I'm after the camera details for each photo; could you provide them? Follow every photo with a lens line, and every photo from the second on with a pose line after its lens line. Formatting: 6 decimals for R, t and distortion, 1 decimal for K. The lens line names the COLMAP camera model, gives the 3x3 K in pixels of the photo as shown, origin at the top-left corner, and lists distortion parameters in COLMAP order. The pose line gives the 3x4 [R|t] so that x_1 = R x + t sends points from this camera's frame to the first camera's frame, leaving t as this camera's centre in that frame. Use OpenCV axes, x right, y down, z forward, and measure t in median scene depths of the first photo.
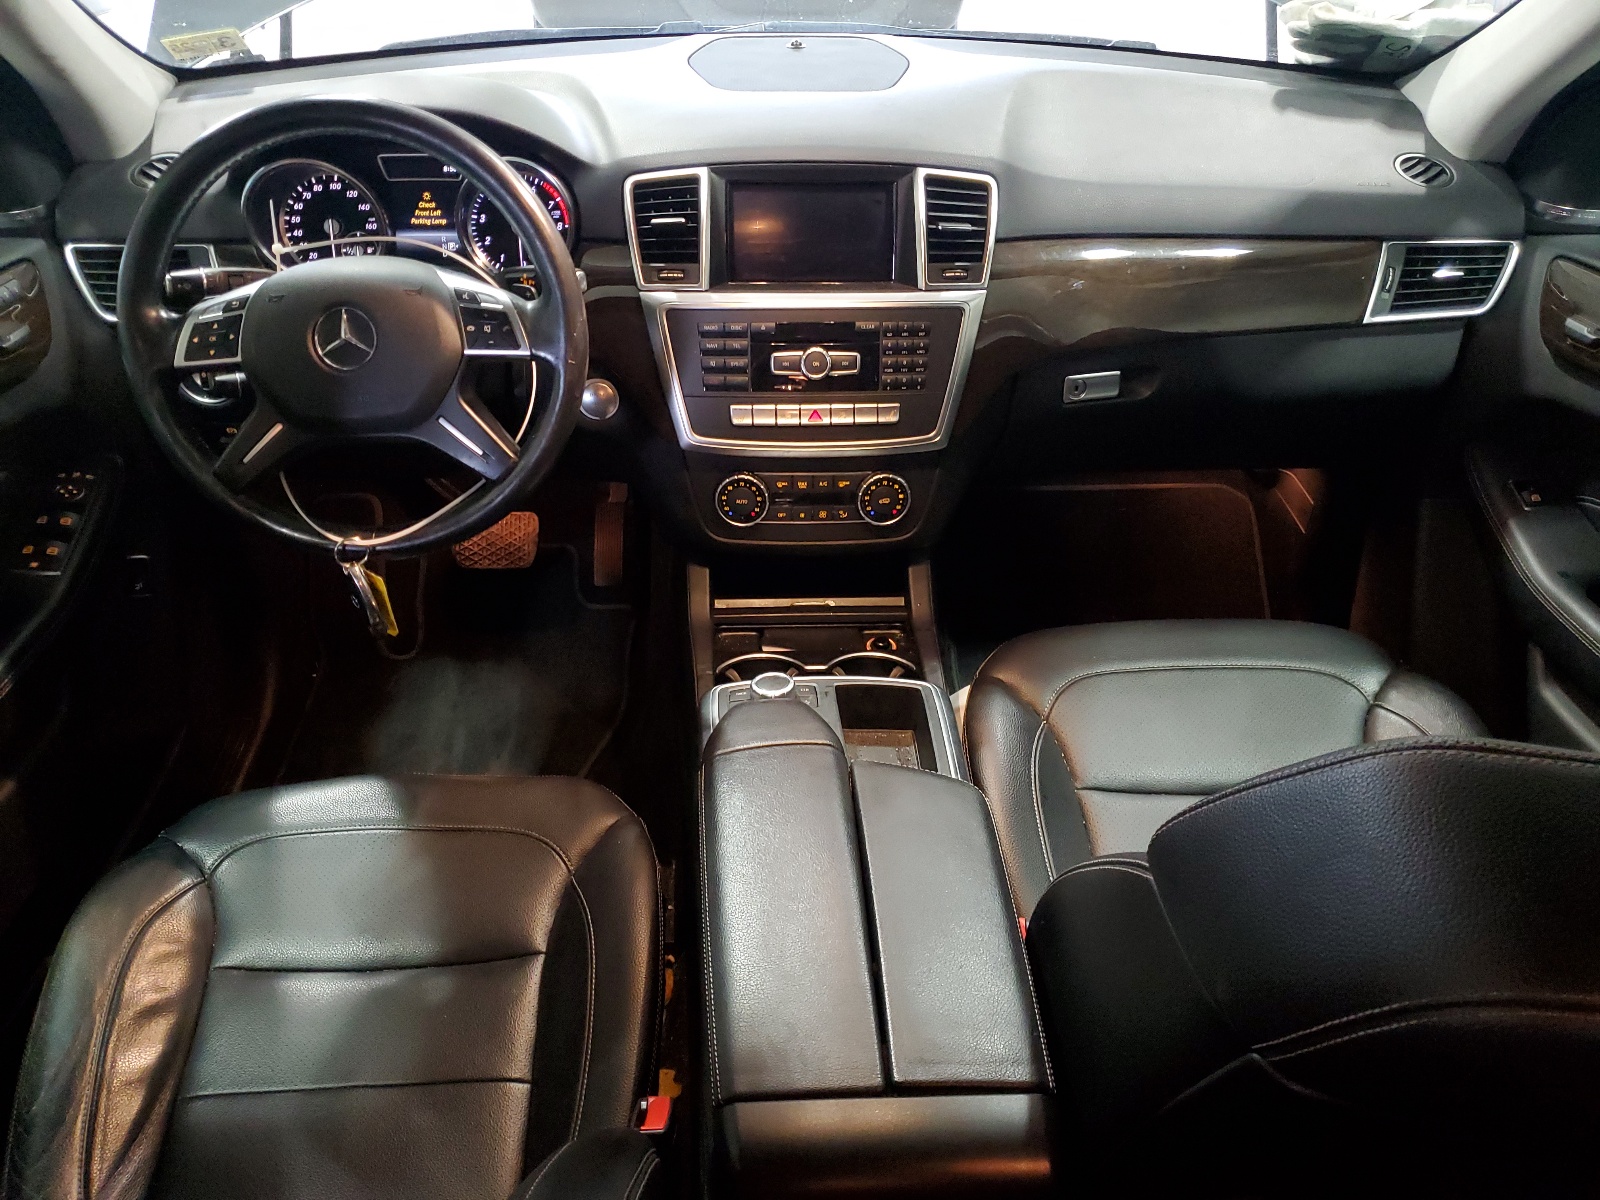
lens RADIAL K [[1210.2, 0, 794.3], [0, 1210.2, 602.8], [0, 0, 1]] dist [-0.004864, -0.002522]
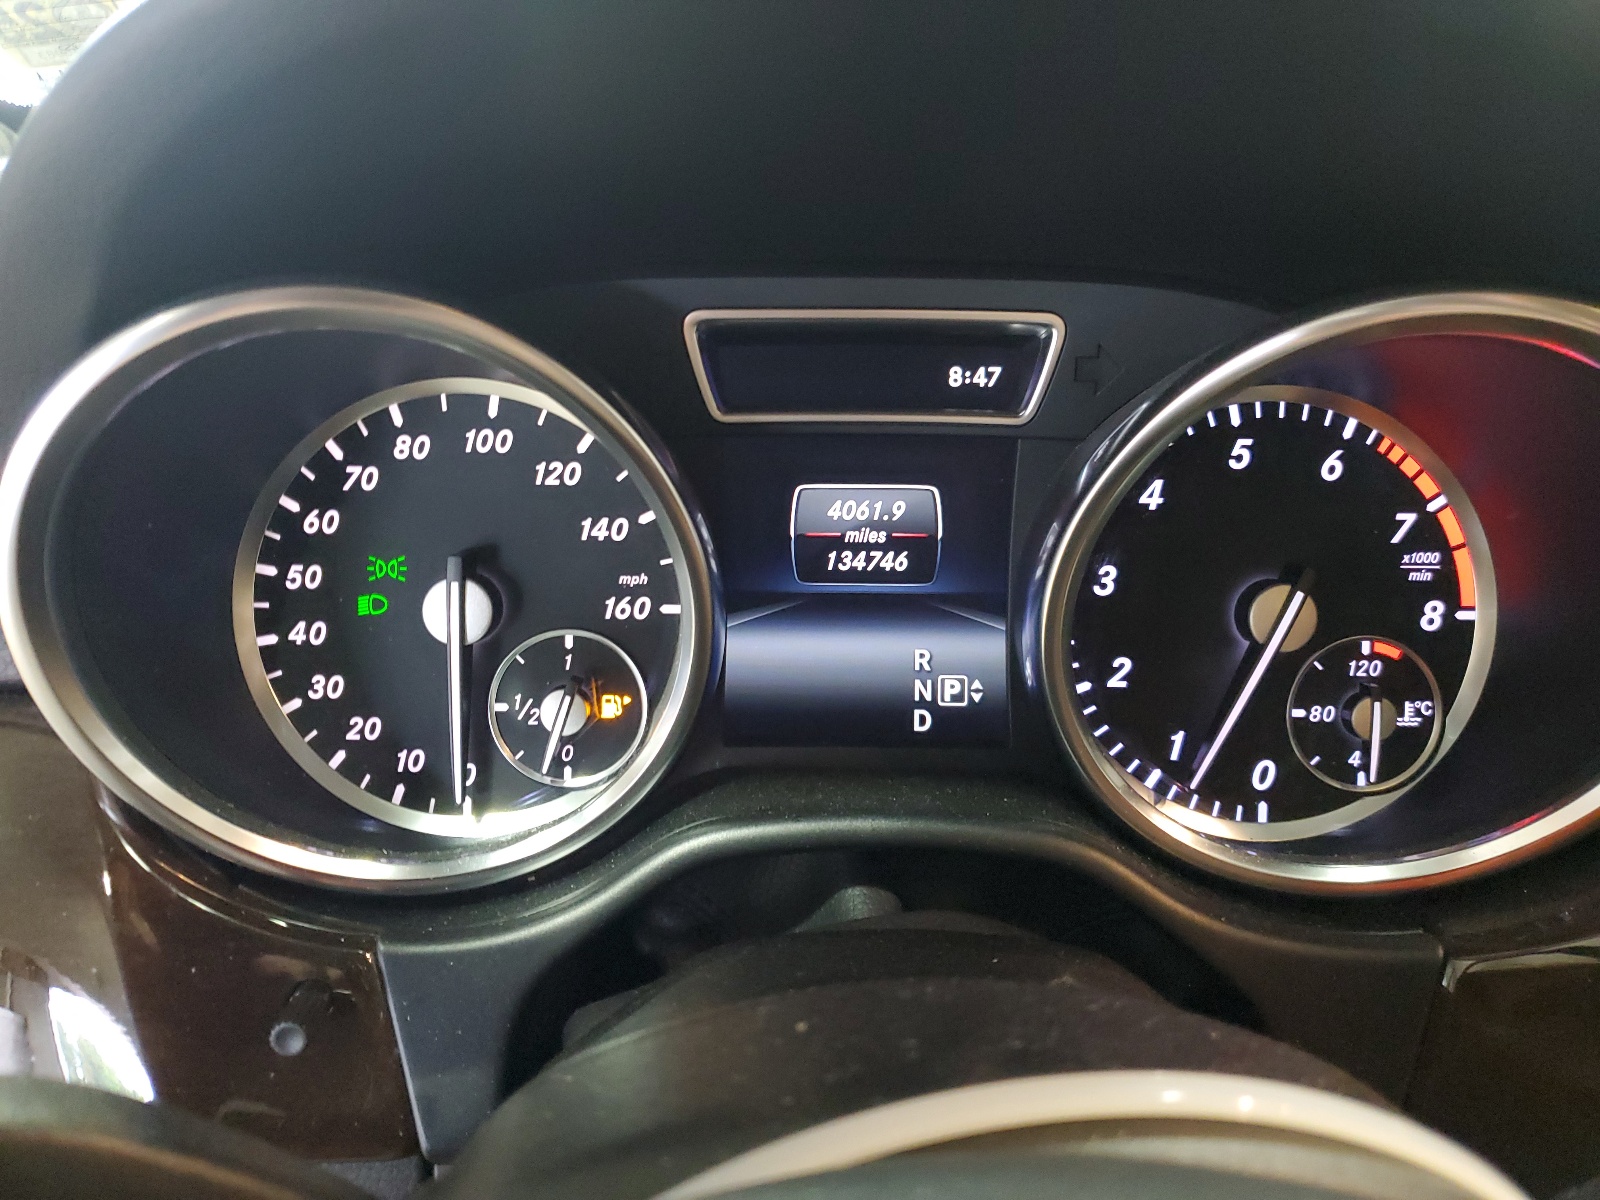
lens RADIAL K [[1210.2, 0, 804.3], [0, 1210.2, 599.9], [0, 0, 1]] dist [-0.004864, -0.002522]
pose [[0.998933, 0.011424, -0.044744, -0.307854], [-0.021958, 0.969878, -0.242599, -0.259803], [0.040624, 0.243322, 0.969094, 0.783554]]
